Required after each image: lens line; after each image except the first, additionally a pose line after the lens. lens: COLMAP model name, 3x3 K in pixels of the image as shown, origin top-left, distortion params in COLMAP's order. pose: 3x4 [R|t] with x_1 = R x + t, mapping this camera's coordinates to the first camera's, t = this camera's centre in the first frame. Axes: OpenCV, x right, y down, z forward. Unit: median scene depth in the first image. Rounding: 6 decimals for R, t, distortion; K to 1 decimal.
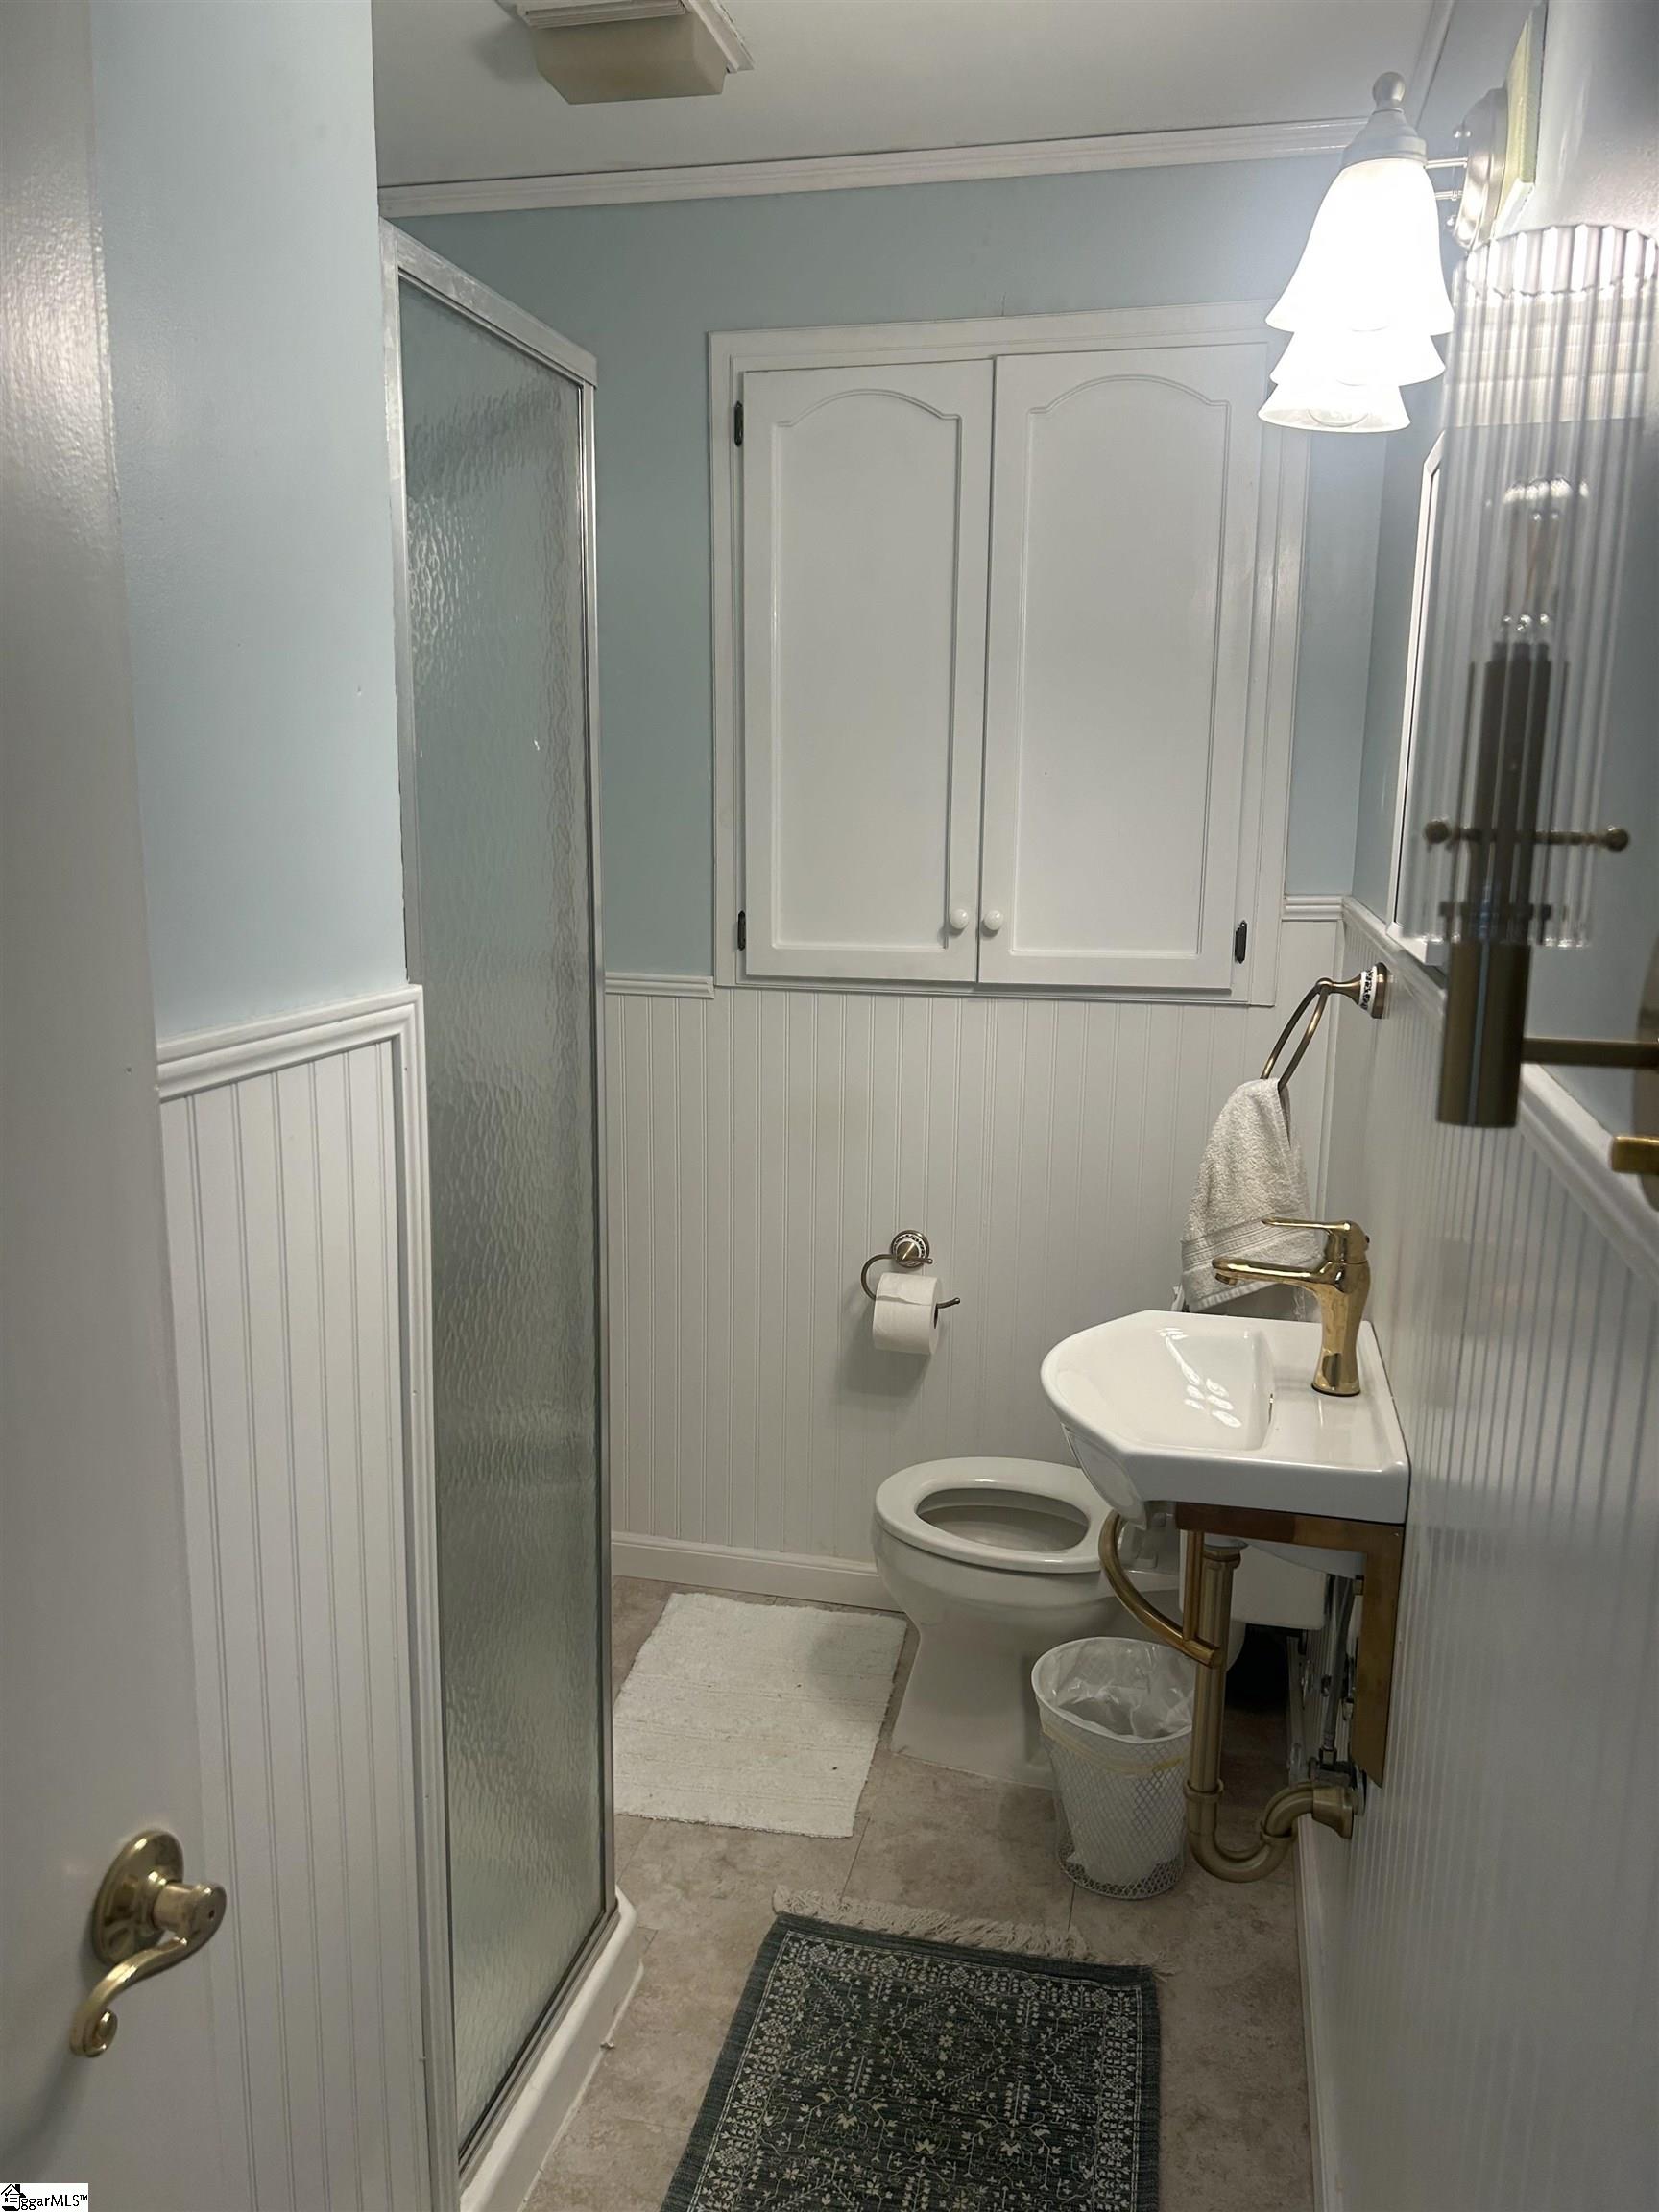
lens RADIAL K [[1664.5, 0, 830.1], [0, 1664.5, 1118.0], [0, 0, 1]] dist [0.061544, -0.065164]
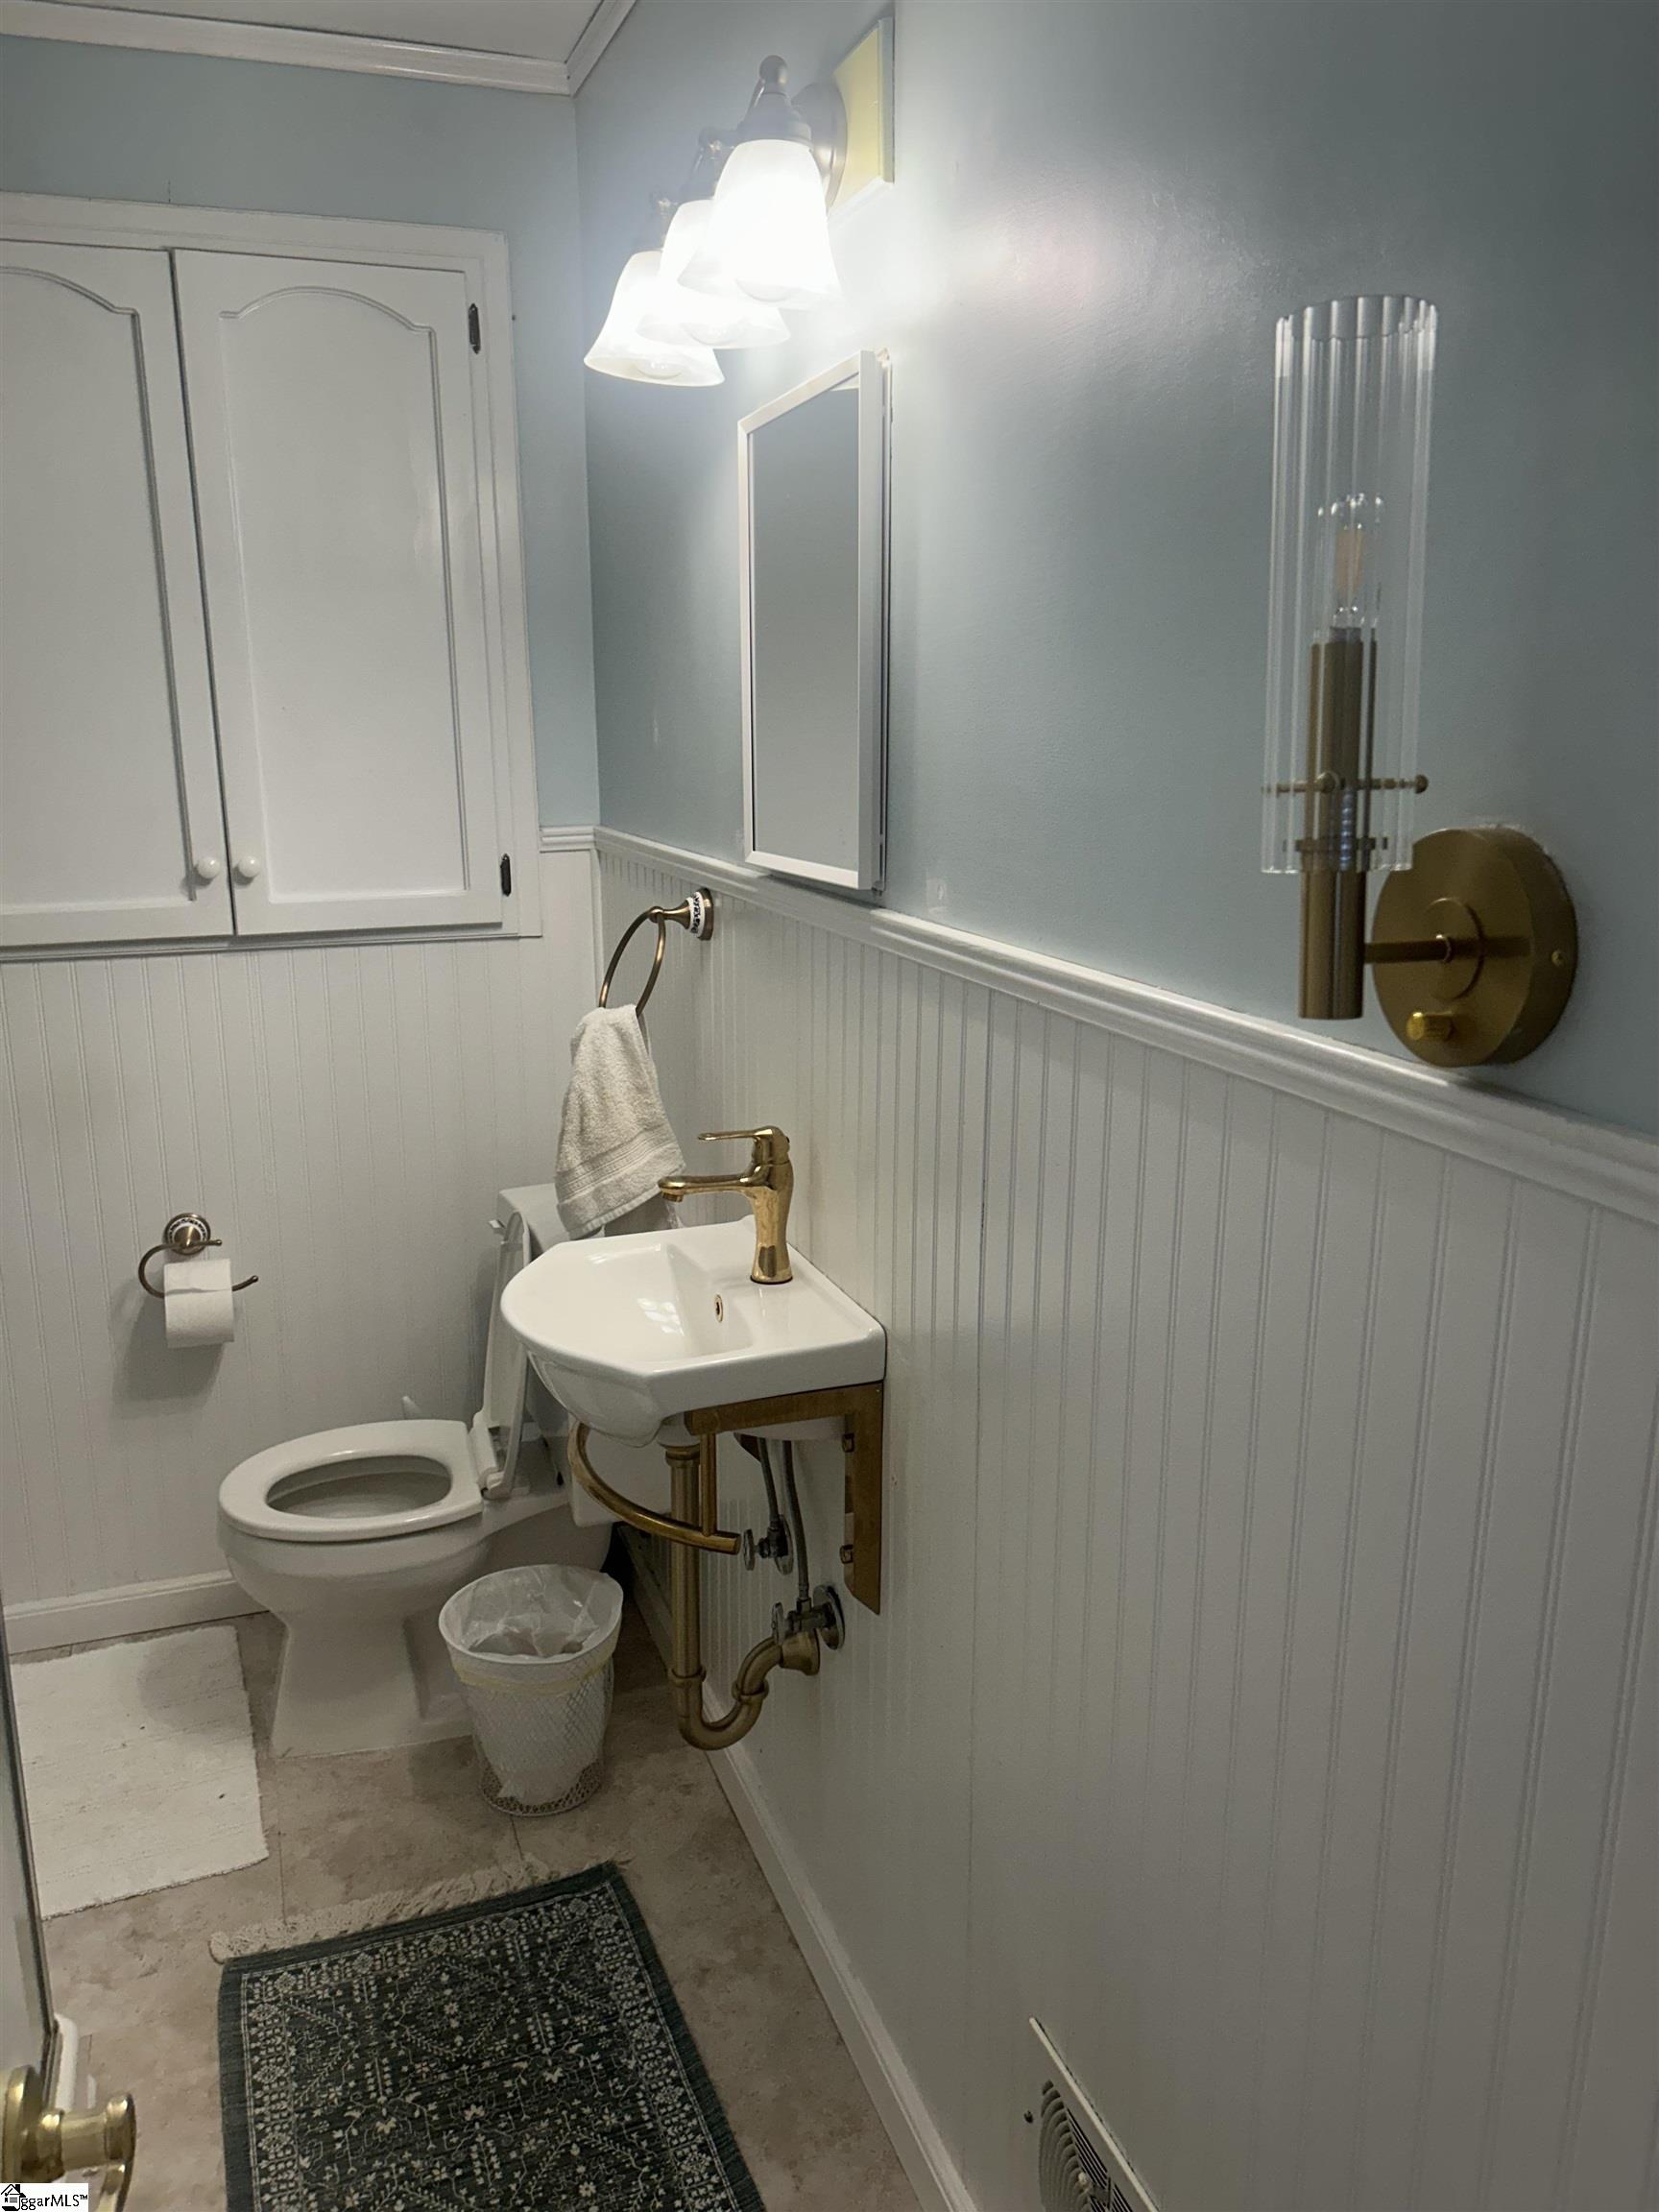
lens RADIAL K [[1664.5, 0, 826.5], [0, 1664.5, 1115.5], [0, 0, 1]] dist [0.061544, -0.065164]
pose [[0.840458, -0.140879, 0.523243, -0.183109], [0.118575, 0.990025, 0.076095, -0.019144], [-0.528744, -0.001911, 0.848779, 0.043474]]
